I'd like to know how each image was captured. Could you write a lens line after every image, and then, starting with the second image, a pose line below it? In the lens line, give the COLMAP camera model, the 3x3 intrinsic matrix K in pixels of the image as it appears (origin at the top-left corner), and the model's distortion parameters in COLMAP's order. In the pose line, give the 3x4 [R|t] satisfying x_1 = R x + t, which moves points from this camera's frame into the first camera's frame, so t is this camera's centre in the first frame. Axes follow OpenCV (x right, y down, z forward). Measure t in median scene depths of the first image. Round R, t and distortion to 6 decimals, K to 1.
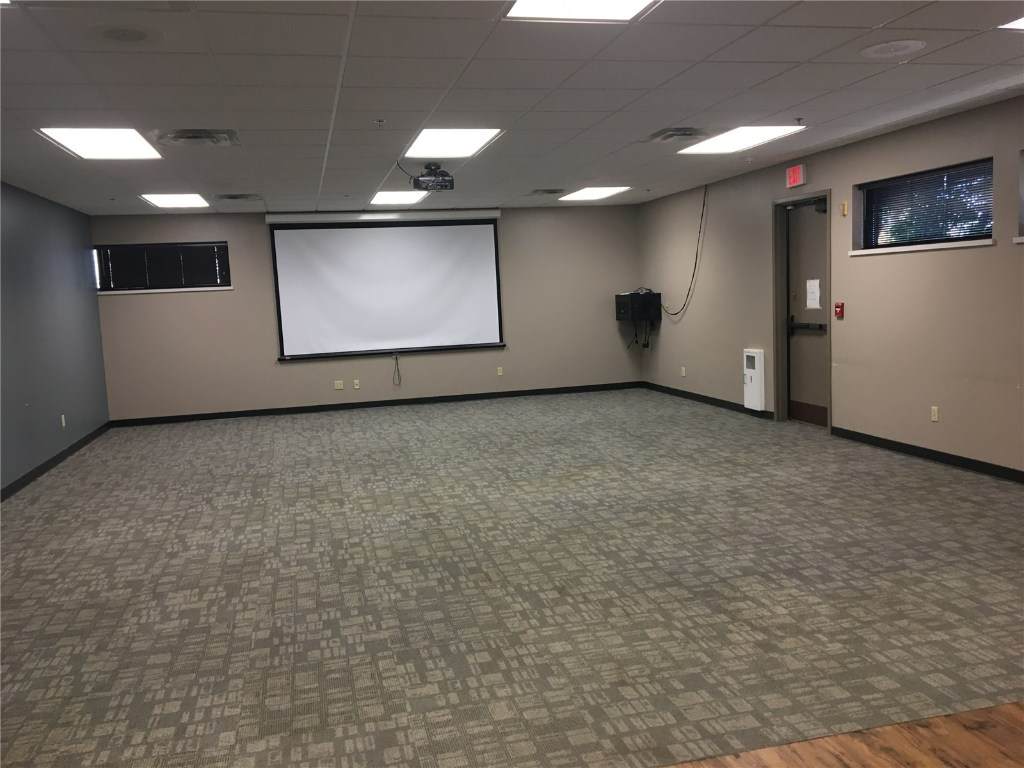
lens RADIAL K [[862.7, 0, 511.8], [0, 862.7, 386.9], [0, 0, 1]] dist [-0.108078, -0.014999]
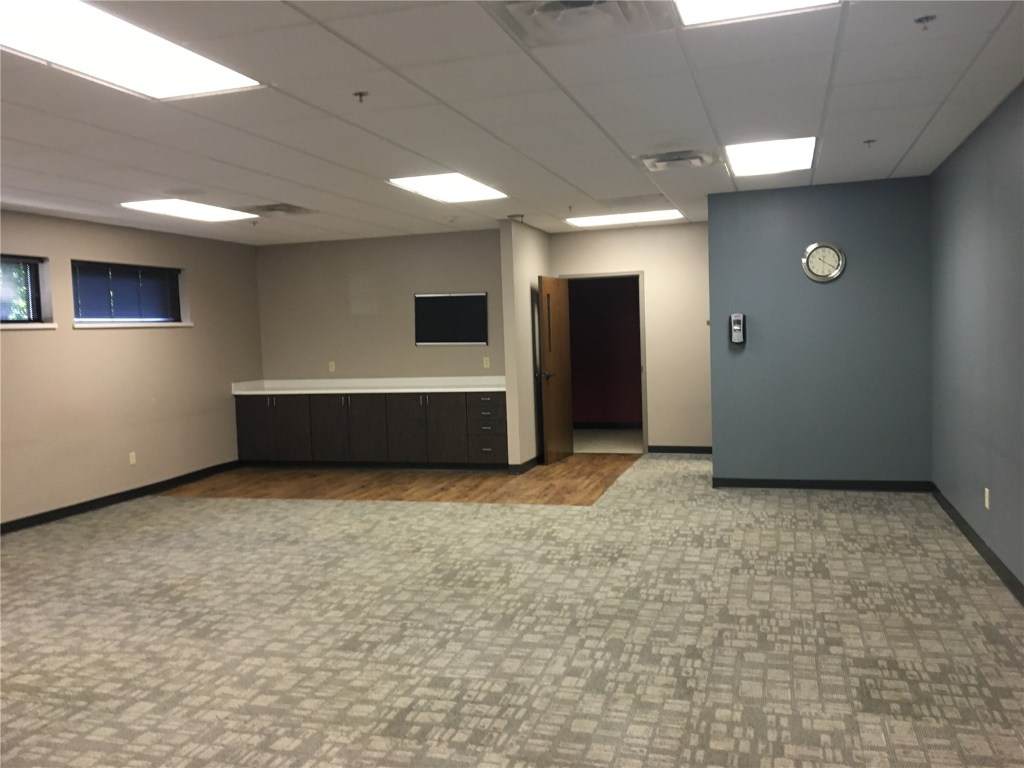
lens RADIAL K [[862.7, 0, 511.1], [0, 862.7, 380.7], [0, 0, 1]] dist [-0.108078, -0.014999]
pose [[-0.853329, 0.031827, 0.520400, -0.672589], [0.121552, 0.982774, 0.139210, -0.176103], [-0.507005, 0.182048, -0.842499, 1.693259]]
